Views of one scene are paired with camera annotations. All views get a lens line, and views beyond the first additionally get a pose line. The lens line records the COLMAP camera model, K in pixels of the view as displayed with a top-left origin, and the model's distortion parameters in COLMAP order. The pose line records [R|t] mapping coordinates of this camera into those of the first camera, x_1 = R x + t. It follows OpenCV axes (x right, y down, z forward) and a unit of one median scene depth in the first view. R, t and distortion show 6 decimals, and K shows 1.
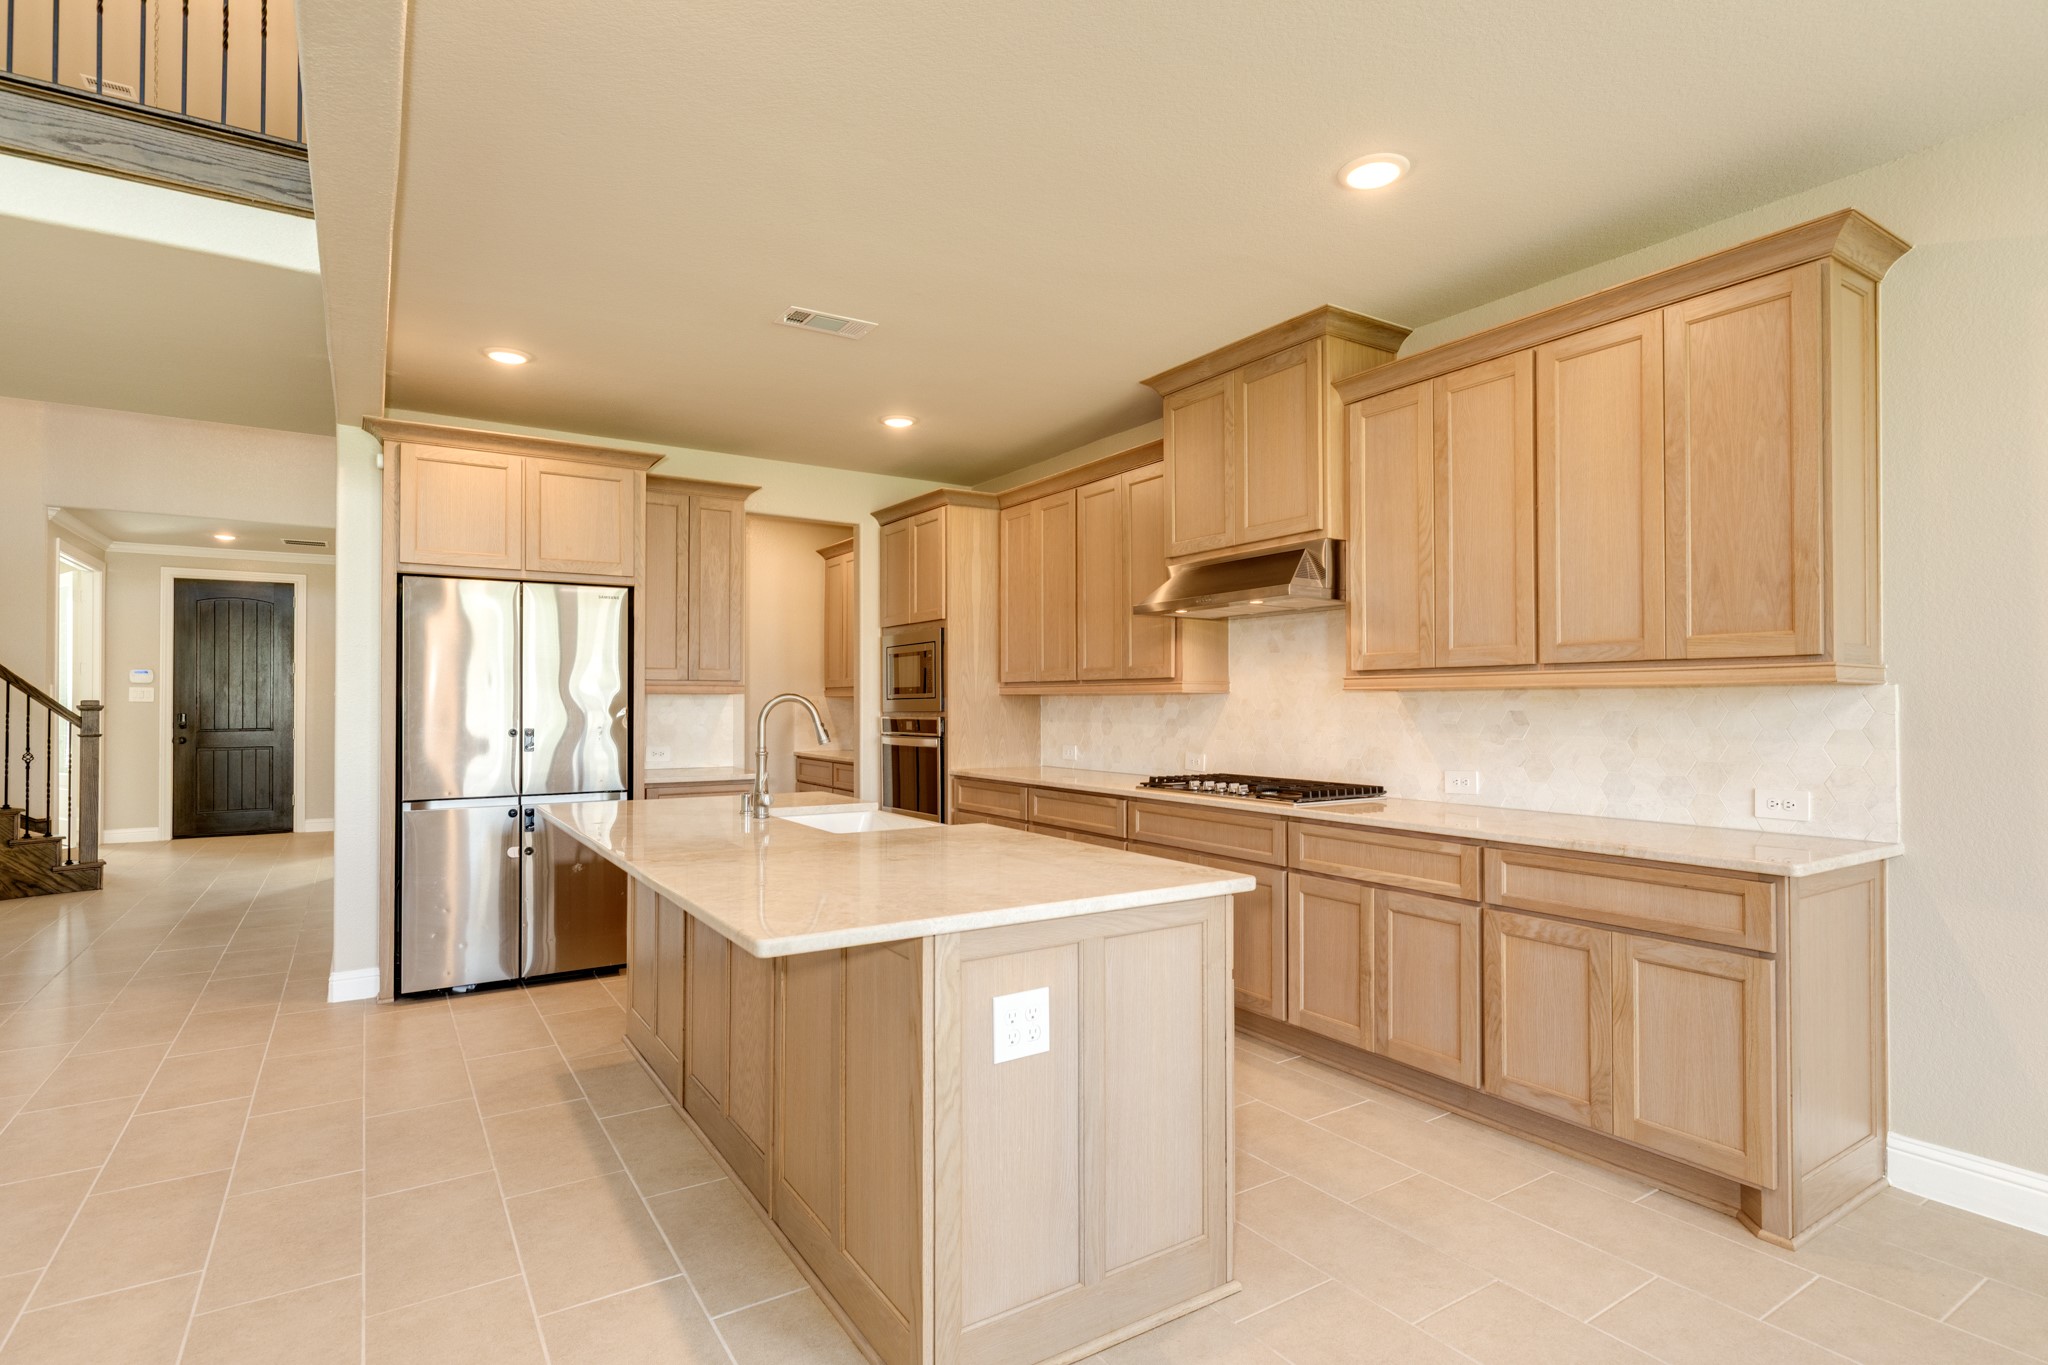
lens RADIAL K [[1009.0, 0, 1019.1], [0, 1009.0, 684.9], [0, 0, 1]] dist [0.002048, 0.000761]
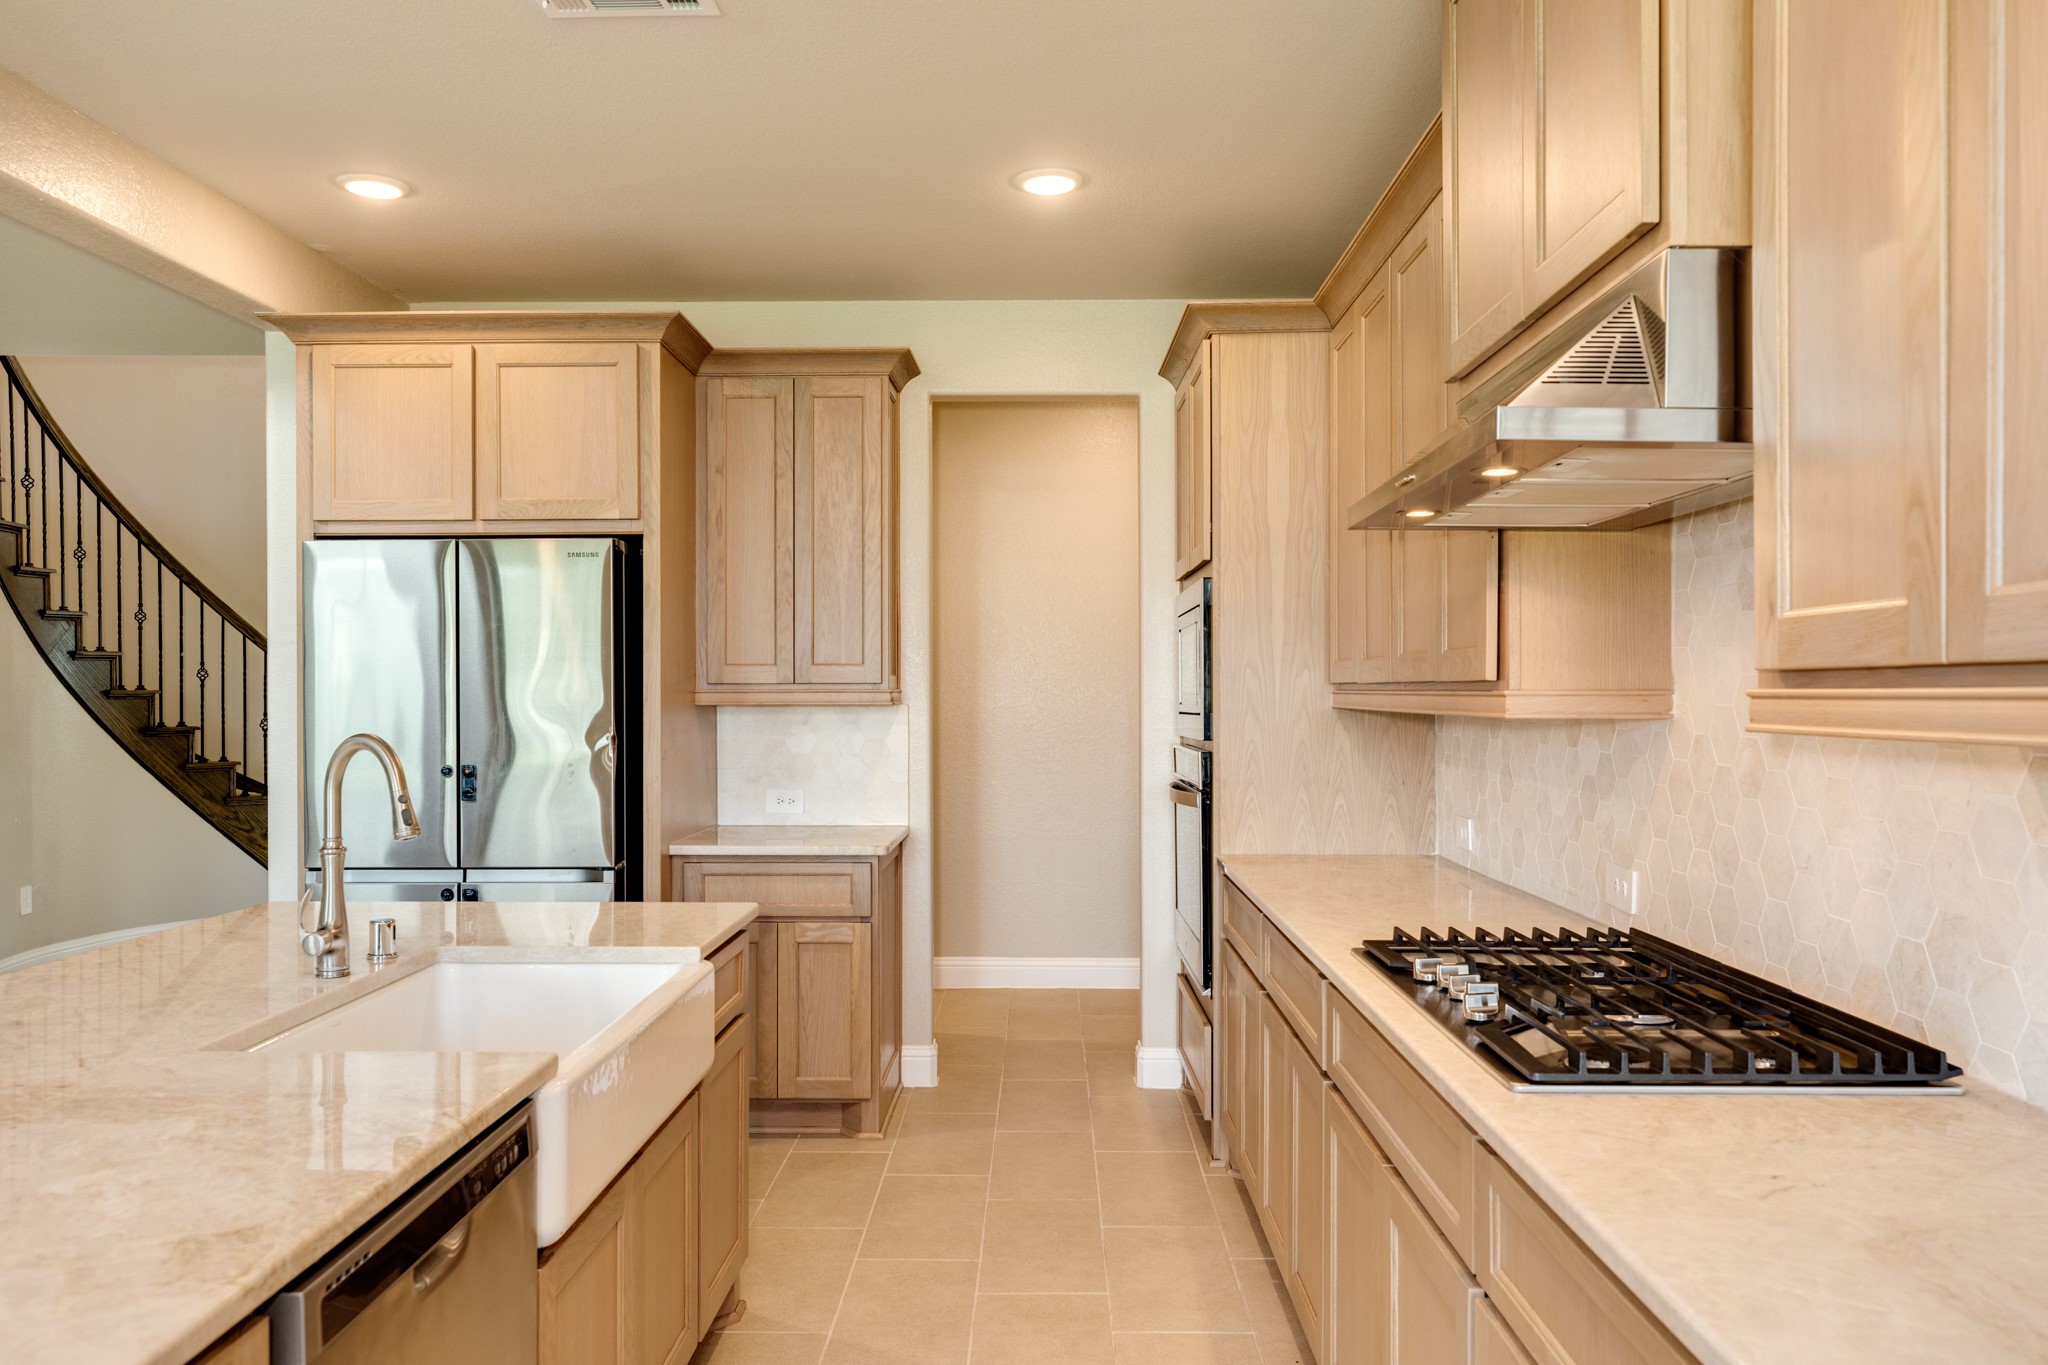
lens RADIAL K [[1442.7, 0, 1027.6], [0, 1442.7, 696.0], [0, 0, 1]] dist [0.021667, 0.001013]
pose [[0.835549, 0.000690, -0.549416, 0.291746], [0.011362, 0.999764, 0.018535, -0.012852], [0.549299, -0.021730, 0.835344, 0.388833]]
